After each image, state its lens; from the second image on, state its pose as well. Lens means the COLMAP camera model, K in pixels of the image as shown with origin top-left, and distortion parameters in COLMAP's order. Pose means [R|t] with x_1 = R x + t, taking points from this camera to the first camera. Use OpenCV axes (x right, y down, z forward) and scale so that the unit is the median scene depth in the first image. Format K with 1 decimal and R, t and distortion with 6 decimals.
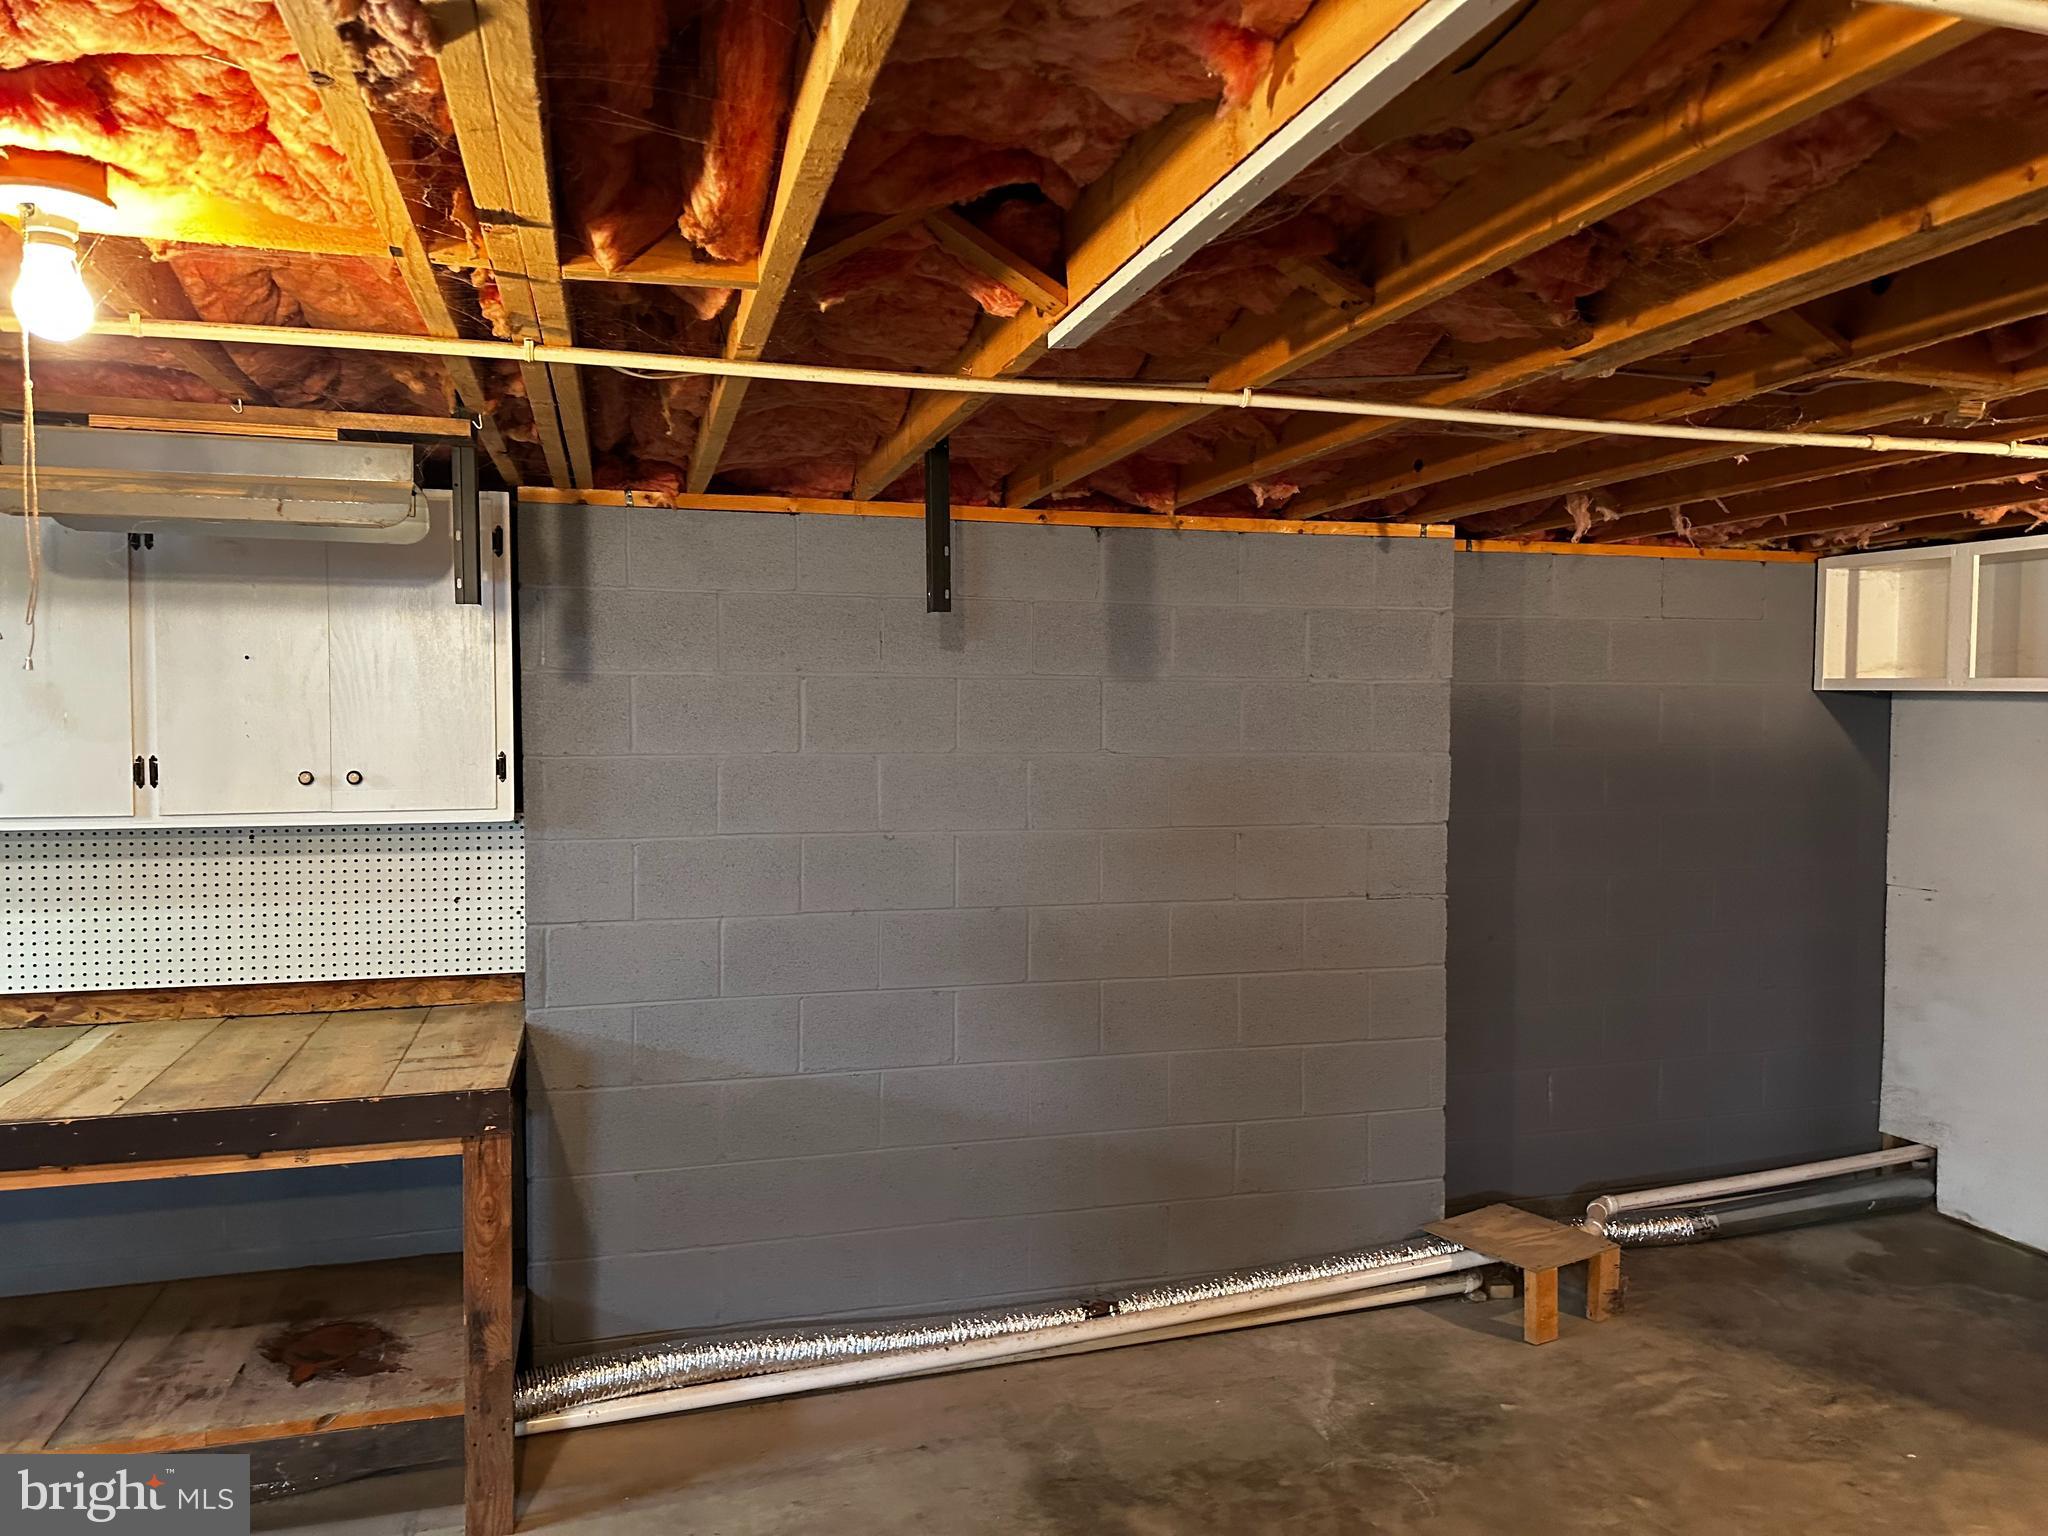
lens RADIAL K [[1463.1, 0, 1025.9], [0, 1463.1, 770.4], [0, 0, 1]] dist [0.039755, -0.041504]
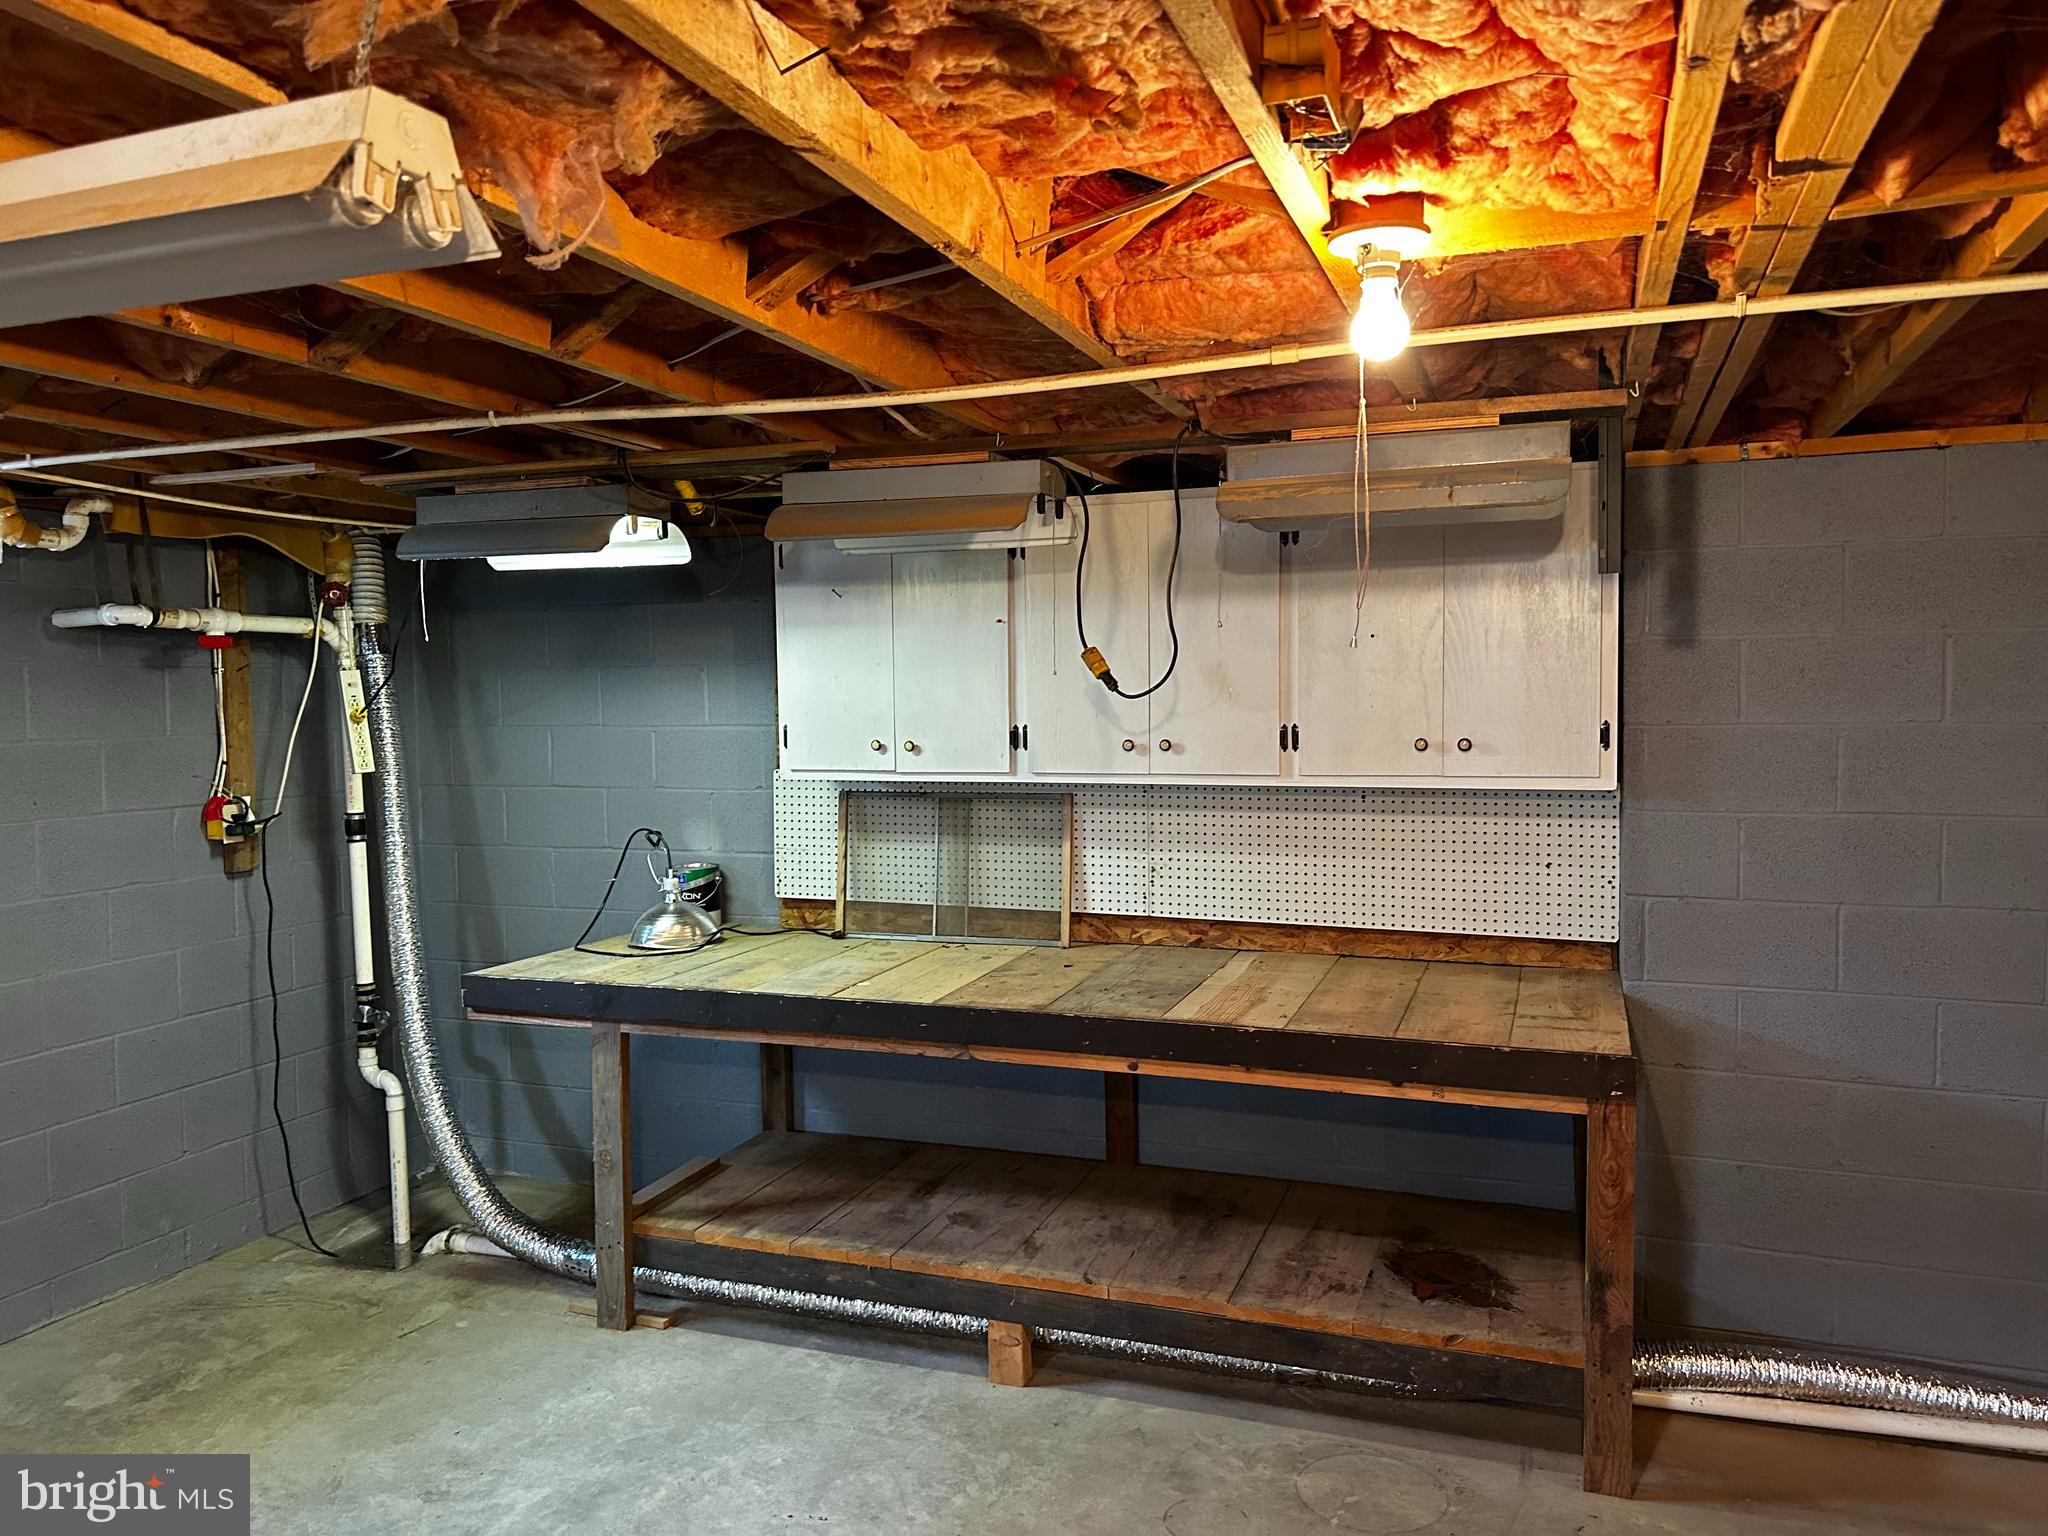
lens RADIAL K [[1457.2, 0, 1027.8], [0, 1457.2, 765.6], [0, 0, 1]] dist [0.047493, -0.051563]
pose [[0.806957, 0.019386, -0.590292, -0.084377], [-0.009763, 0.999762, 0.019486, 0.002577], [0.590530, -0.009961, 0.806954, -0.039304]]
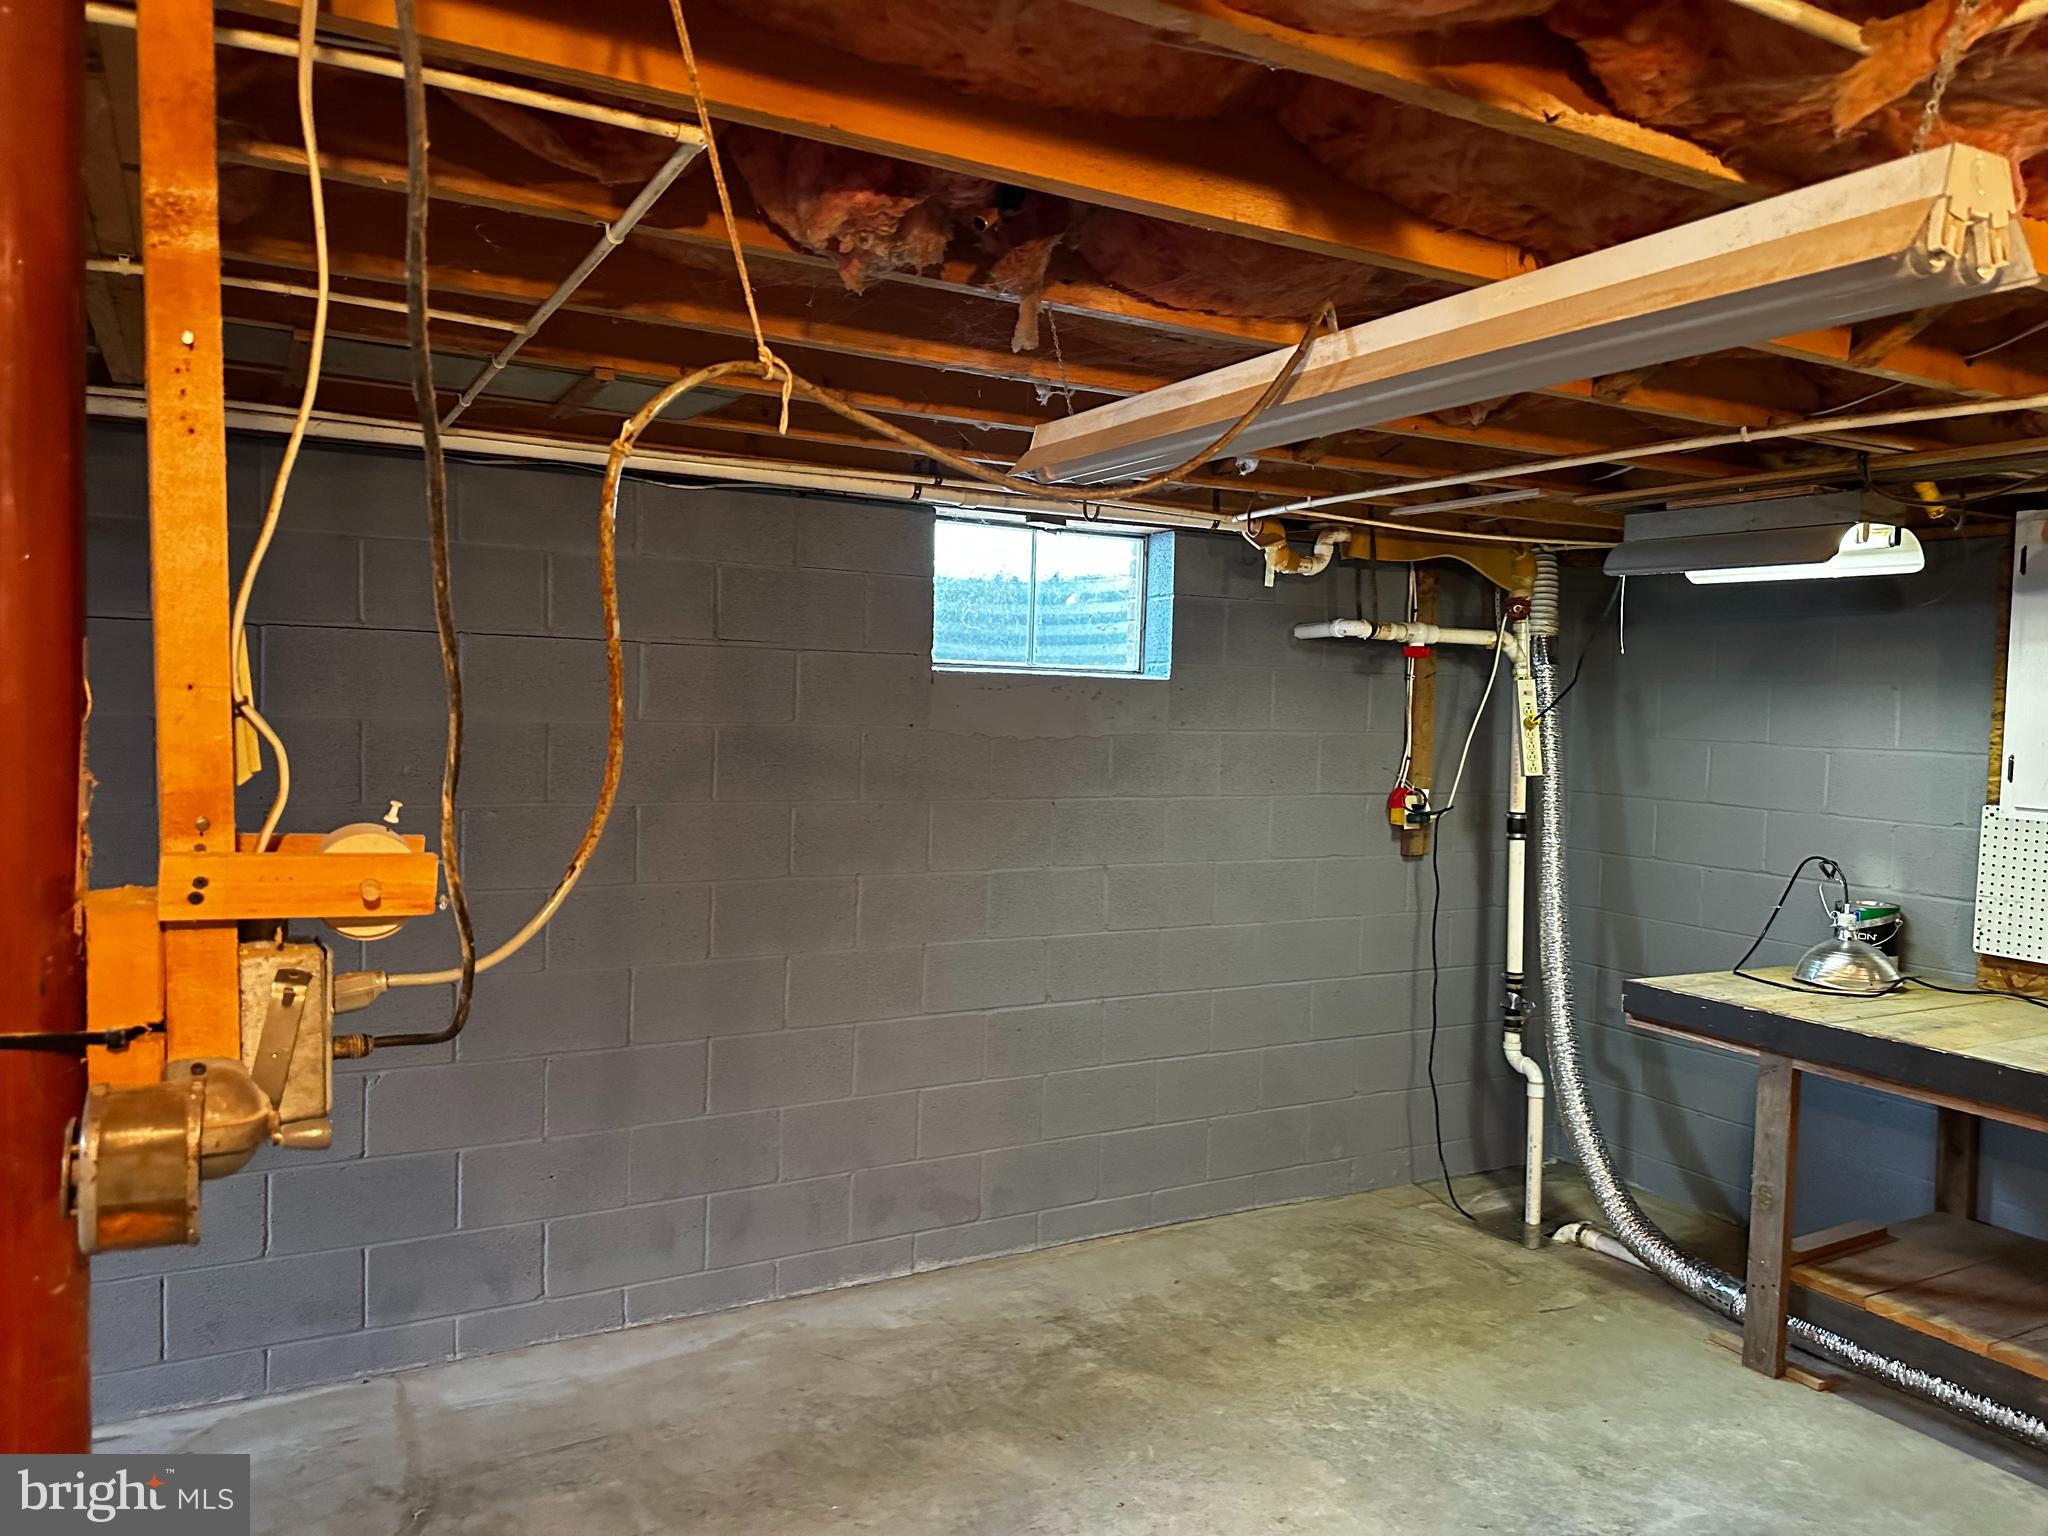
lens RADIAL K [[1457.2, 0, 1027.8], [0, 1457.2, 765.6], [0, 0, 1]] dist [0.047493, -0.051563]
pose [[0.237074, 0.054707, -0.969950, -0.098031], [-0.067056, 0.996953, 0.039841, 0.006772], [0.969175, 0.055596, 0.240021, -0.124308]]
